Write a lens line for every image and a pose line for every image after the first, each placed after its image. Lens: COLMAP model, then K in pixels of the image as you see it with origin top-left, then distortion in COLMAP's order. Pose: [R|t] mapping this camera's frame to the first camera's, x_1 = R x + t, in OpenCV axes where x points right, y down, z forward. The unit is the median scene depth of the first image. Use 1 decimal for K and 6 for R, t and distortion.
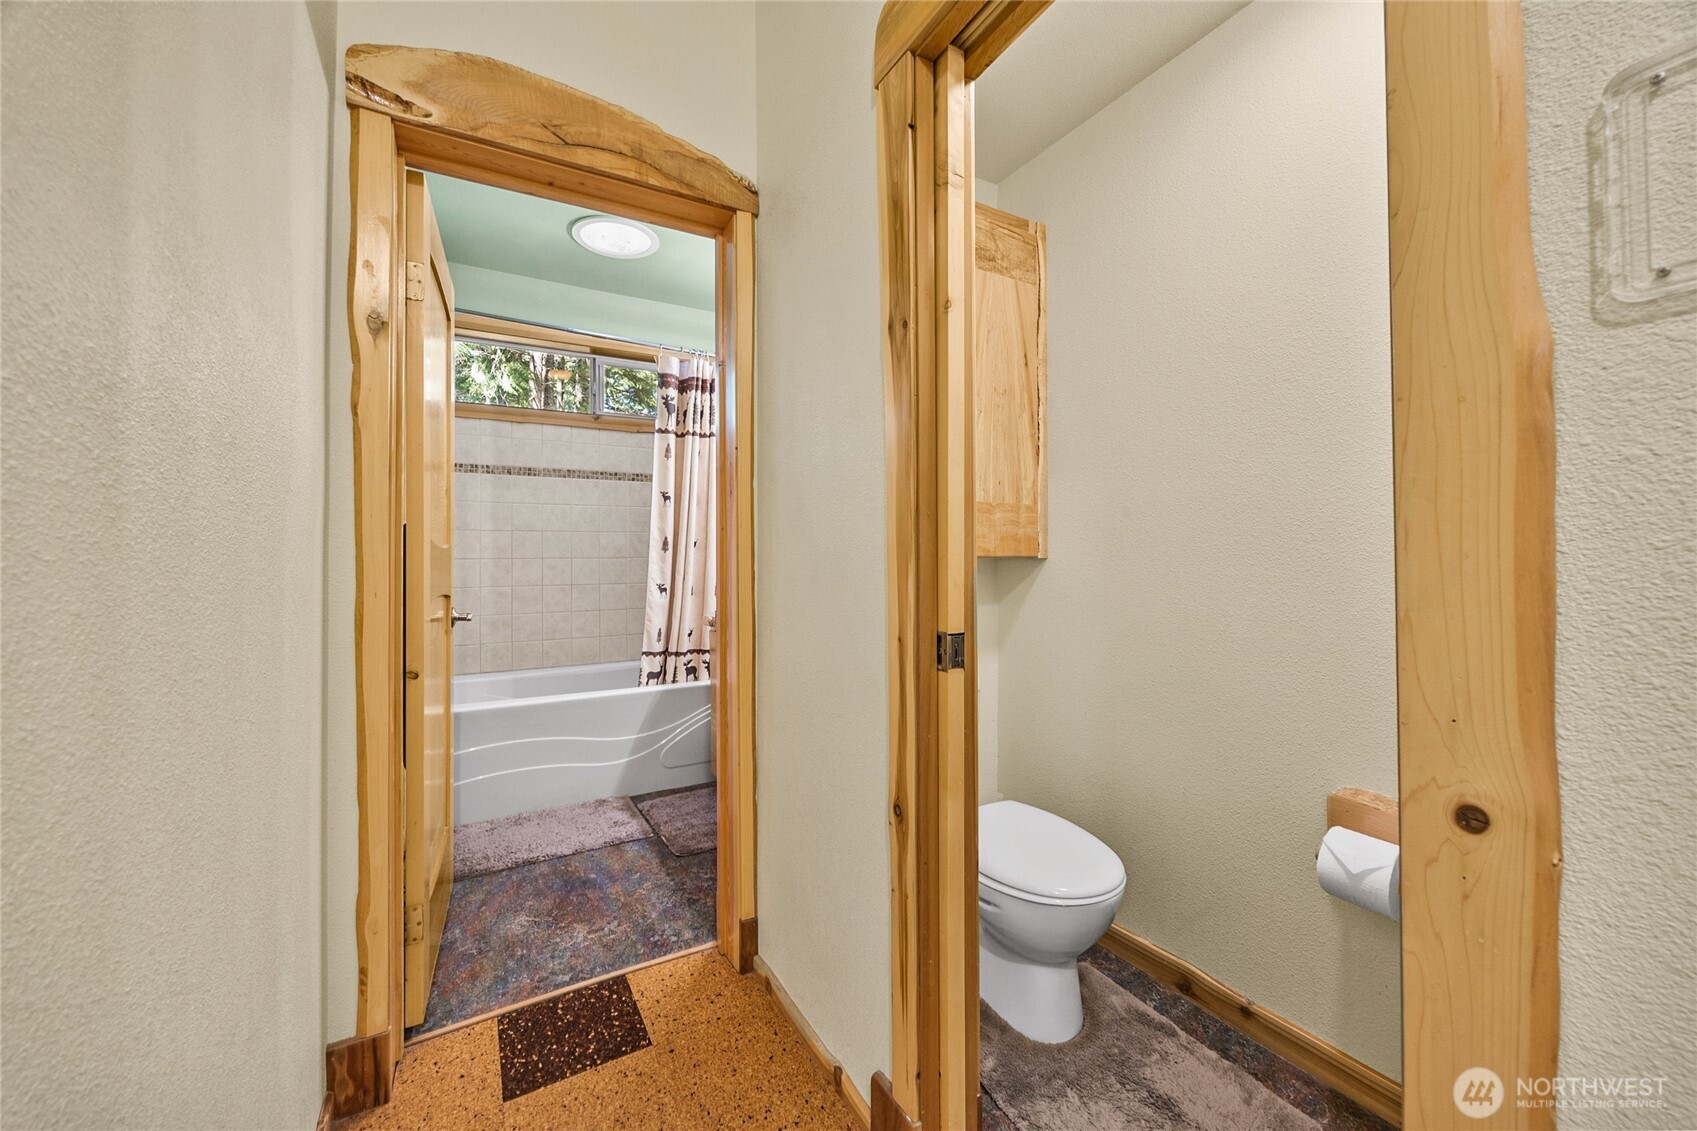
lens RADIAL K [[653.8, 0, 849.3], [0, 653.8, 558.5], [0, 0, 1]] dist [0.000241, -0.000137]
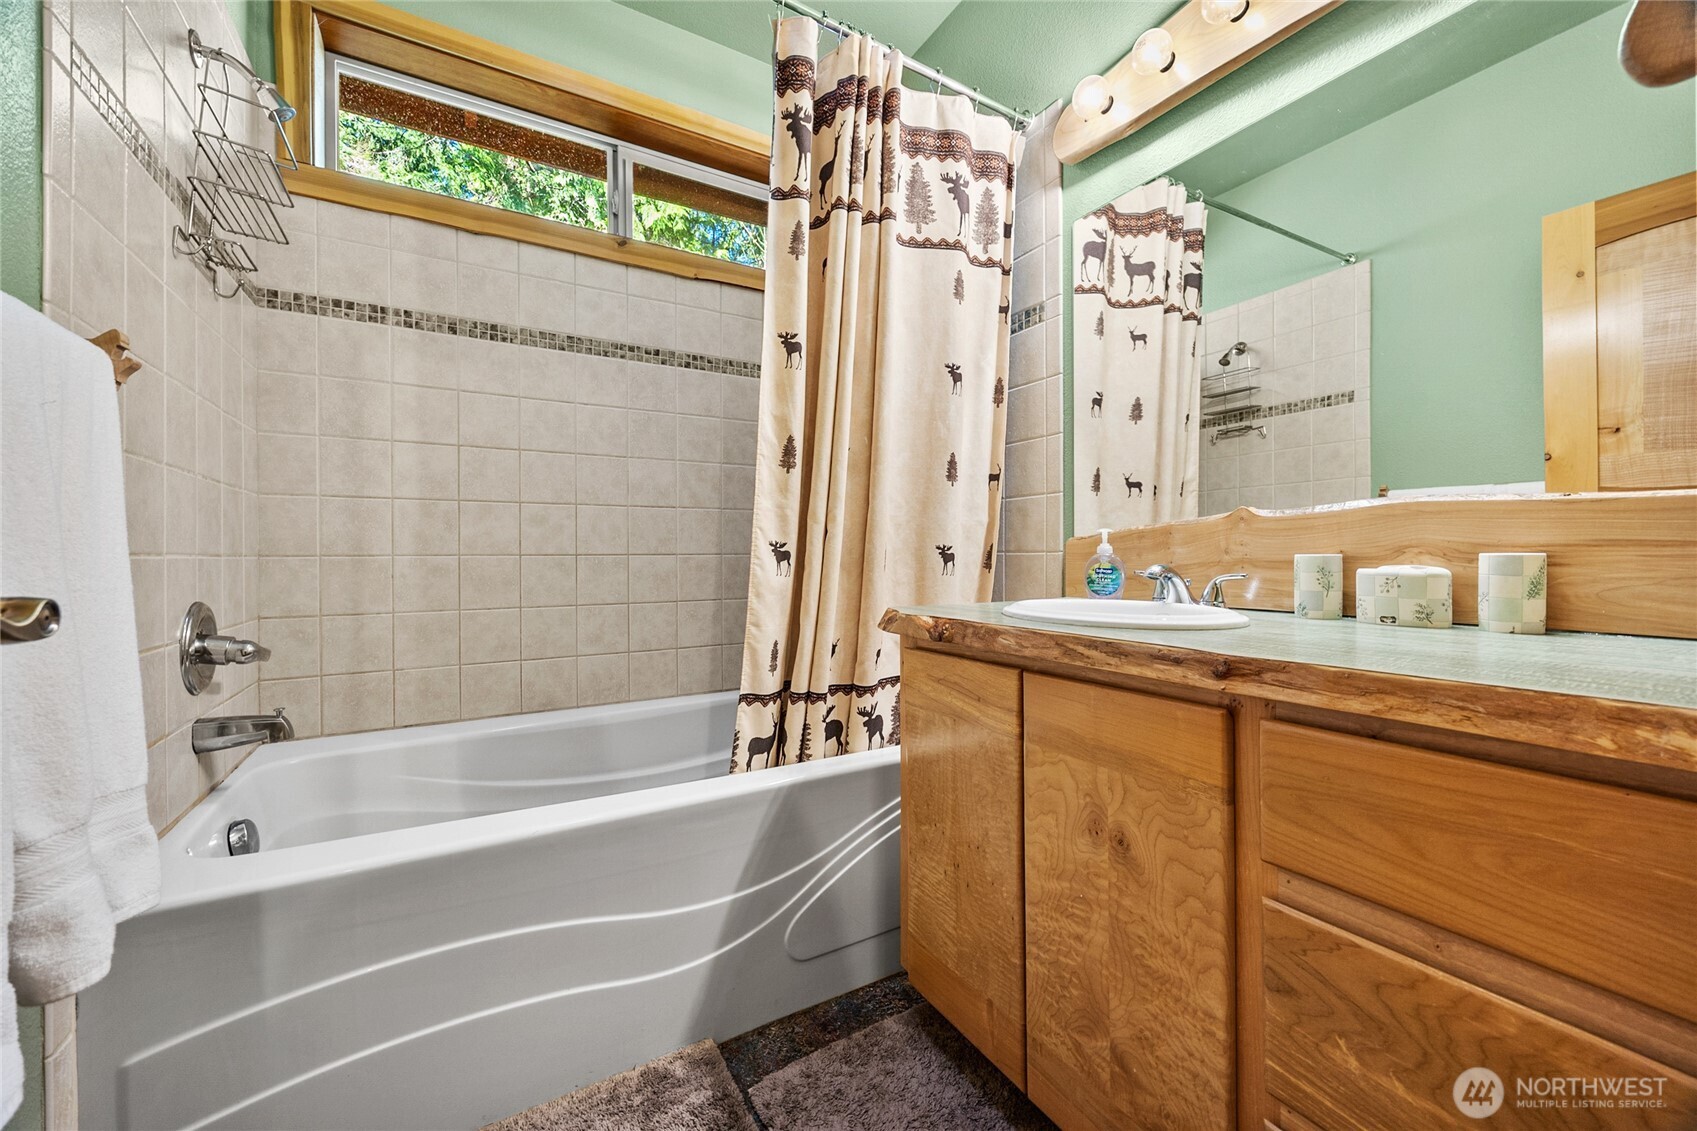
lens RADIAL K [[653.8, 0, 846.9], [0, 653.8, 564.1], [0, 0, 1]] dist [0.000241, -0.000137]
pose [[0.999998, 0.002025, -0.000447, -0.237528], [-0.002021, 0.999951, 0.009641, 0.048748], [0.000466, -0.009640, 0.999953, 0.545192]]
